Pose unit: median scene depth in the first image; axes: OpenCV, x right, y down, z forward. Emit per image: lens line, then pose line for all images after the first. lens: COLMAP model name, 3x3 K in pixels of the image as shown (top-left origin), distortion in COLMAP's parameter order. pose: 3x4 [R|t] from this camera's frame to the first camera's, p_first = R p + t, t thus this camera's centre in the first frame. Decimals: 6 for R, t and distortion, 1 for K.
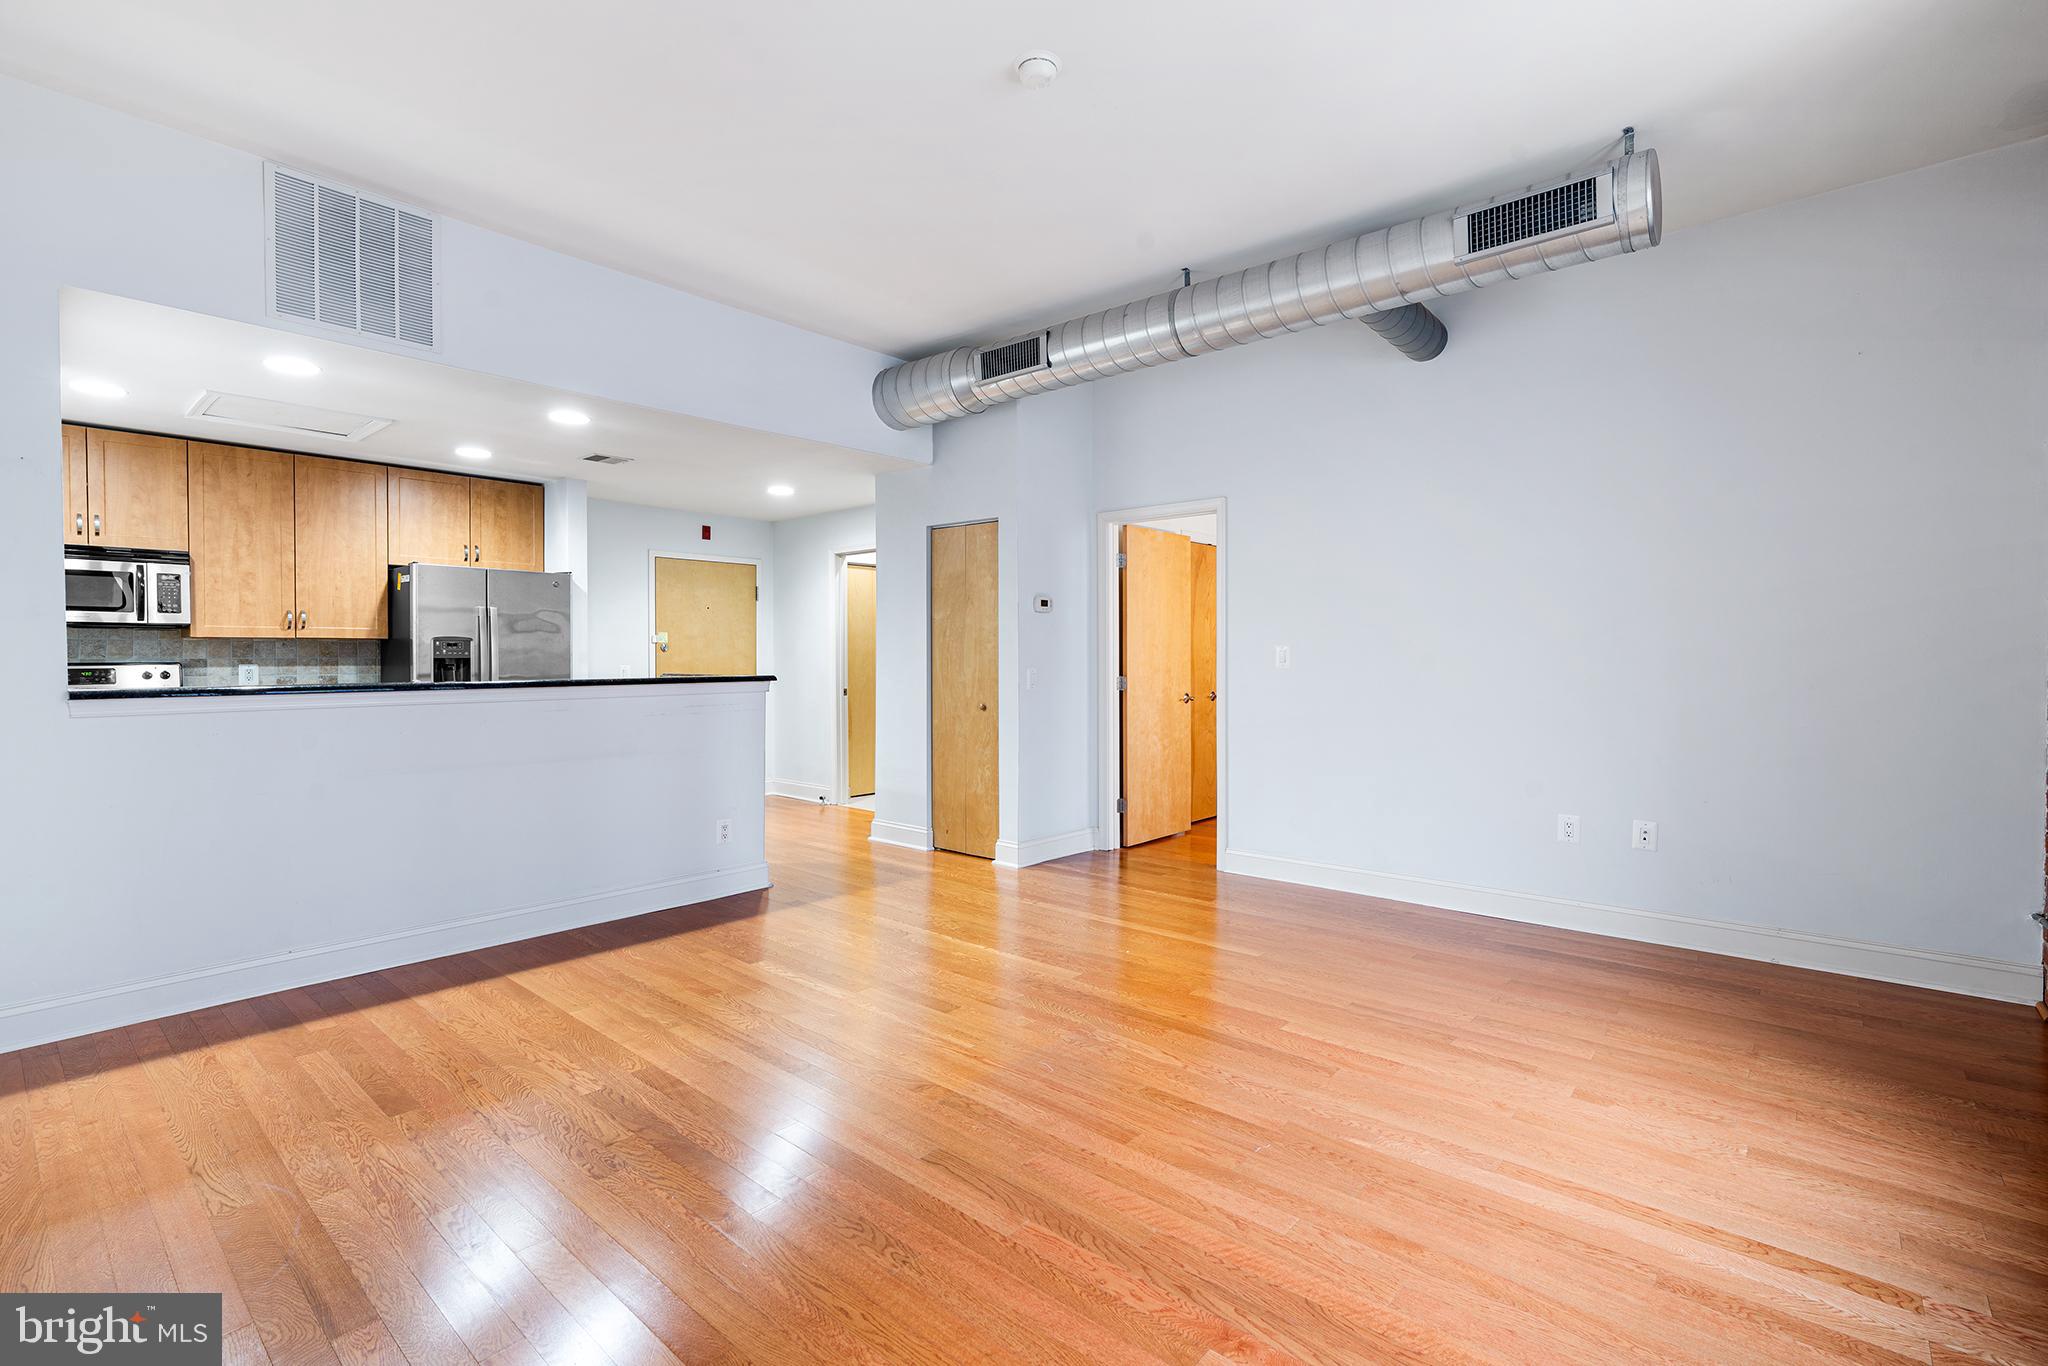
lens RADIAL K [[933.2, 0, 1024.0], [0, 933.2, 683.0], [0, 0, 1]] dist [-0.000359, -0.000066]
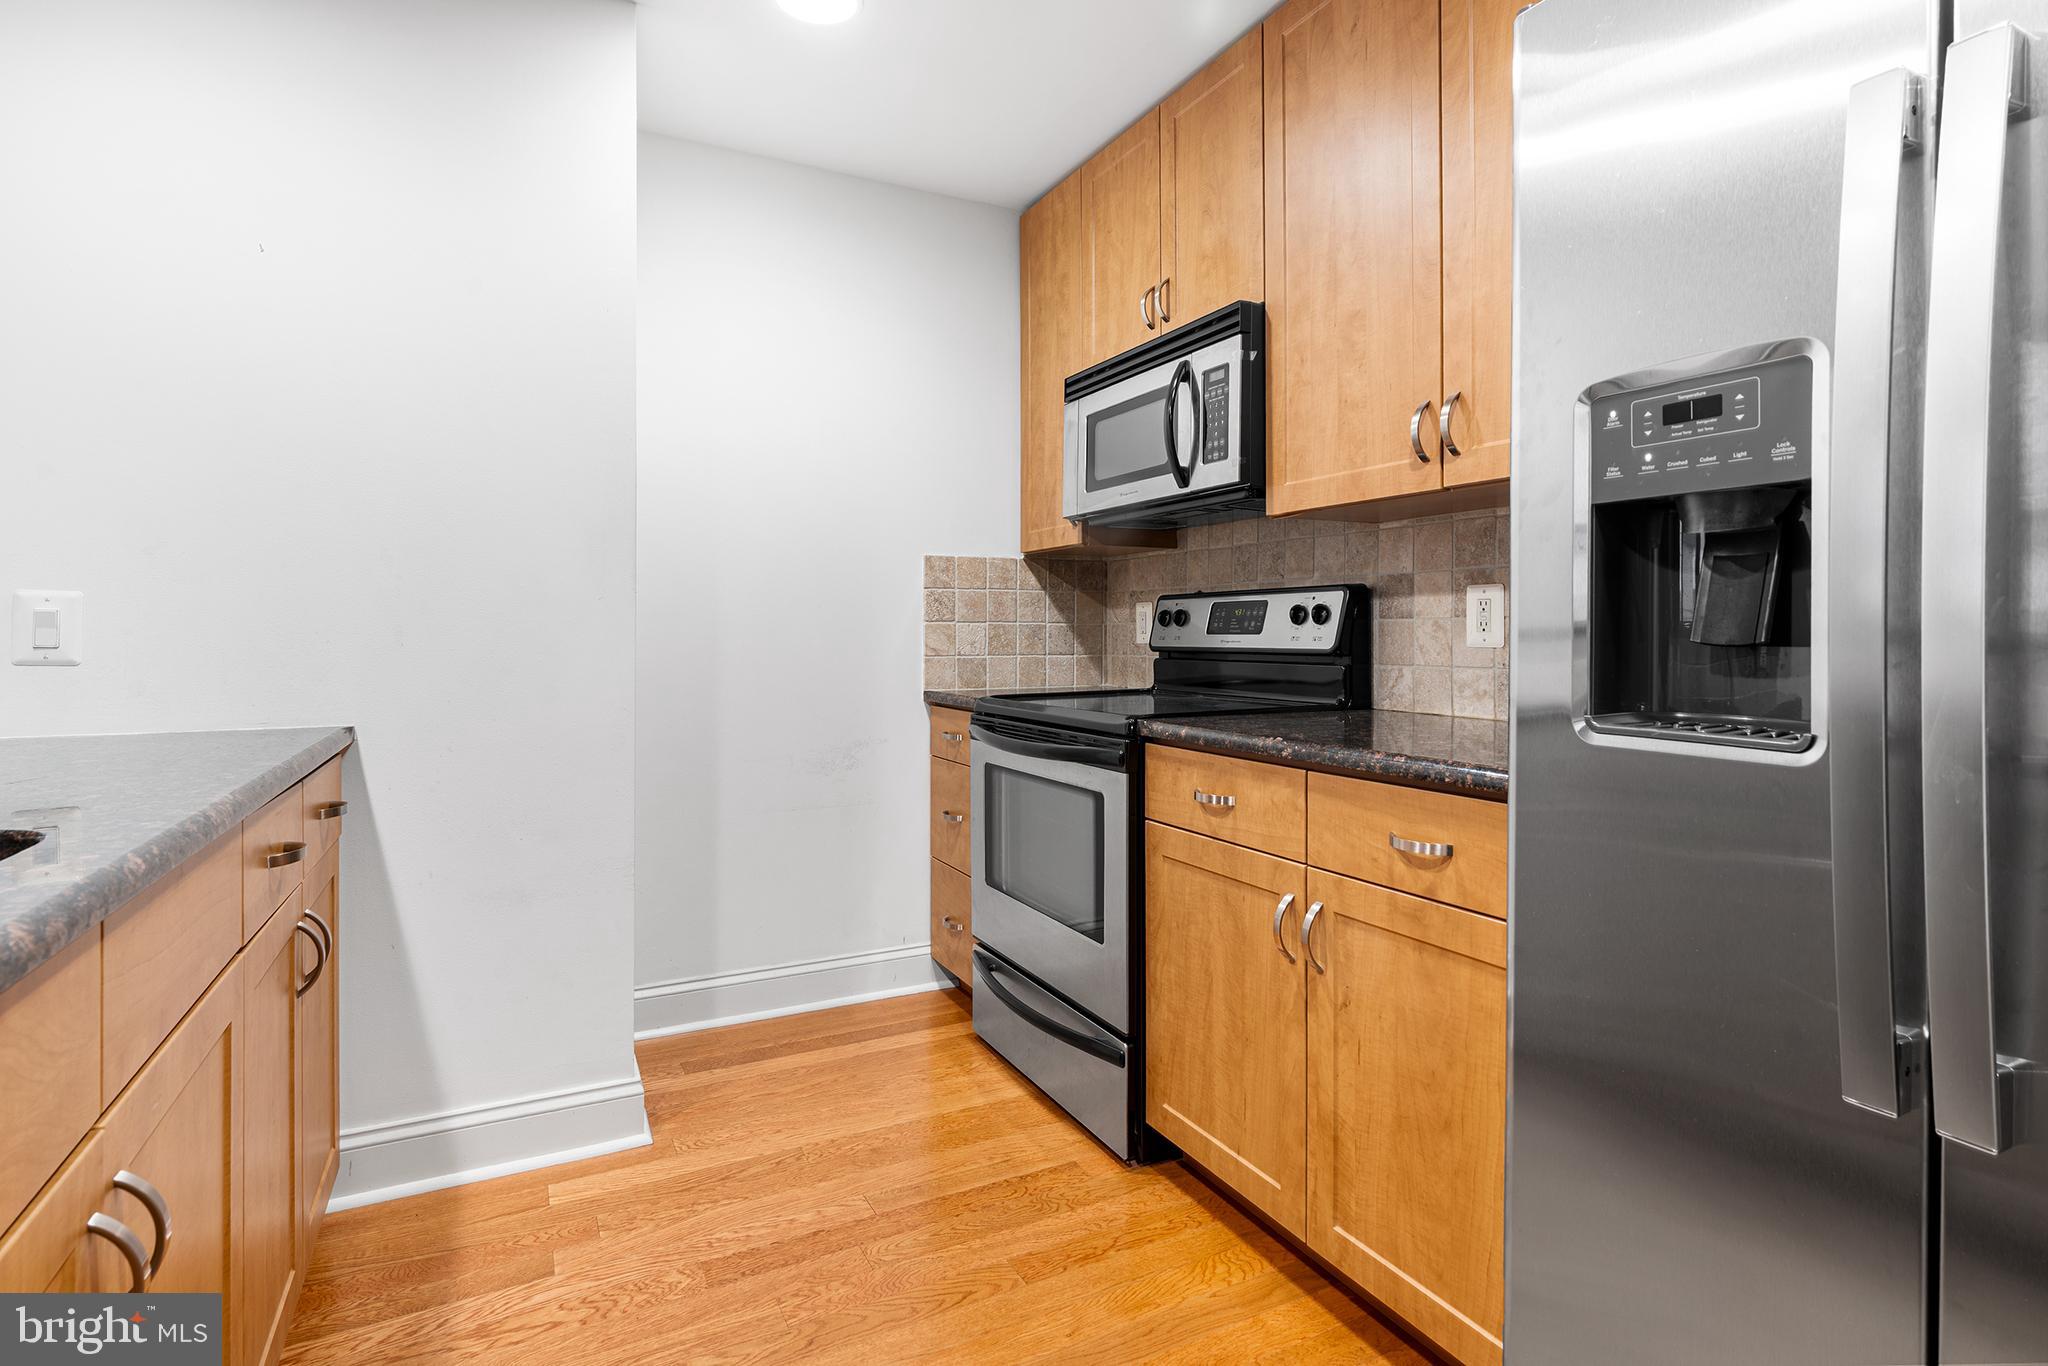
lens RADIAL K [[1020.7, 0, 1021.7], [0, 1020.7, 619.8], [0, 0, 1]] dist [0.000571, -0.000051]
pose [[-0.384507, -0.013291, -0.923026, -0.463015], [-0.030661, 0.999529, -0.001620, -0.001439], [0.922613, 0.027678, -0.384733, 1.090622]]
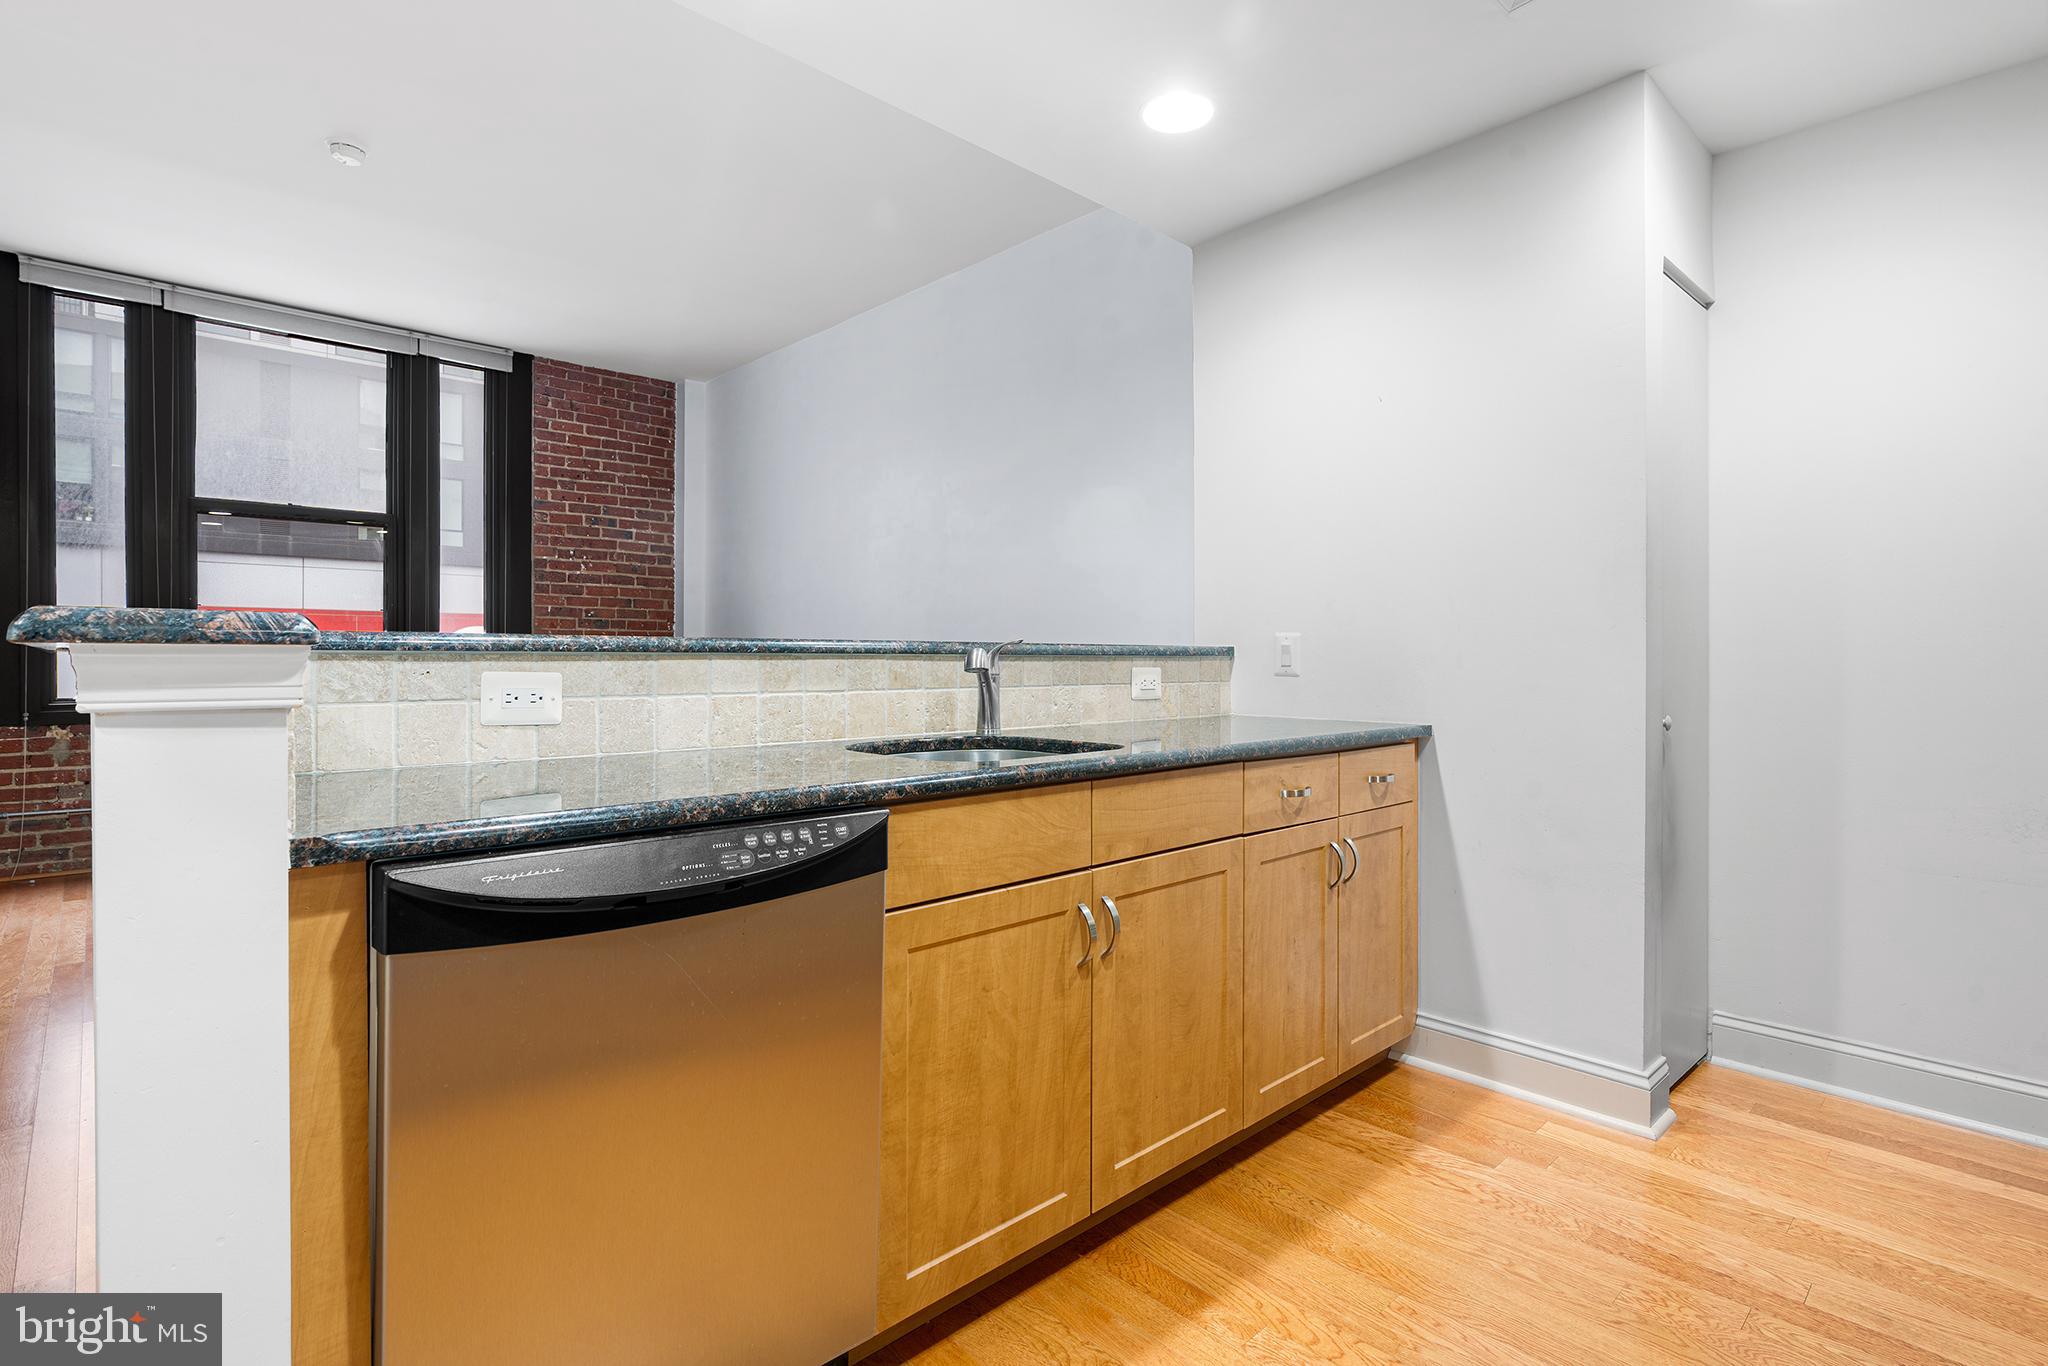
lens RADIAL K [[990.1, 0, 1024.5], [0, 990.1, 661.0], [0, 0, 1]] dist [0.002777, 0.001225]
pose [[-0.993997, -0.005202, 0.109288, -0.706426], [-0.001415, 0.999397, 0.034700, -0.010417], [-0.109402, 0.034337, -0.993404, 1.453165]]
